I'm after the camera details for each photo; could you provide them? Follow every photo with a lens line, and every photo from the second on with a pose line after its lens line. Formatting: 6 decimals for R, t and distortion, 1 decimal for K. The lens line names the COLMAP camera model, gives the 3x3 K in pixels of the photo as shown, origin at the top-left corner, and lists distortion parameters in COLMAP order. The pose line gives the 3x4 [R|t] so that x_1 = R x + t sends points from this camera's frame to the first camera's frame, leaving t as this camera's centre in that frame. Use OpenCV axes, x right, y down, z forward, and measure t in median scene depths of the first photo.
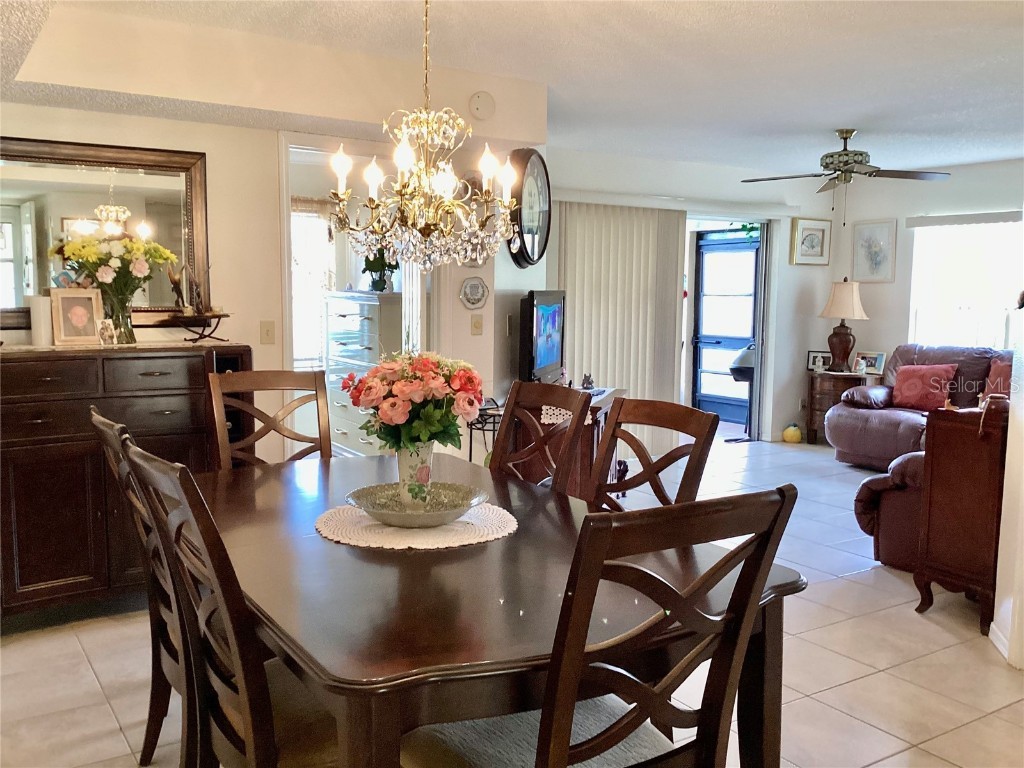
lens RADIAL K [[922.9, 0, 507.9], [0, 922.9, 383.0], [0, 0, 1]] dist [0.112152, -0.187565]
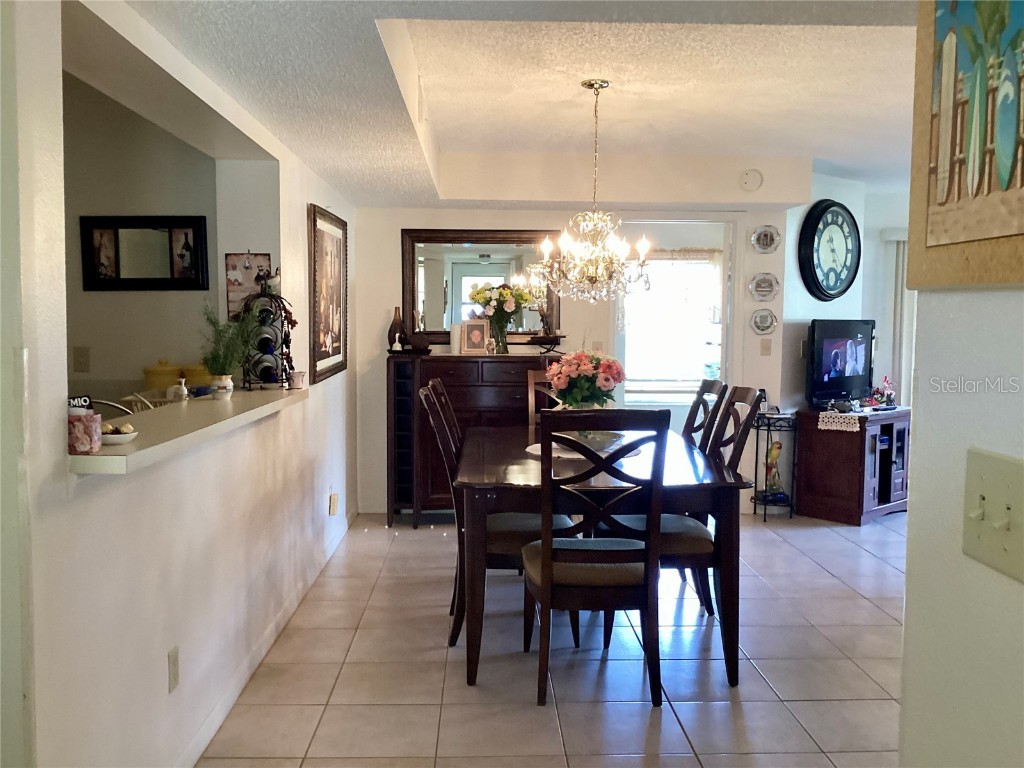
lens RADIAL K [[922.9, 0, 513.7], [0, 922.9, 384.8], [0, 0, 1]] dist [0.112152, -0.187565]
pose [[0.861652, 0.030712, -0.506570, 0.401528], [-0.051292, 0.998326, -0.026719, 0.050647], [0.504901, 0.049005, 0.861785, -0.331896]]
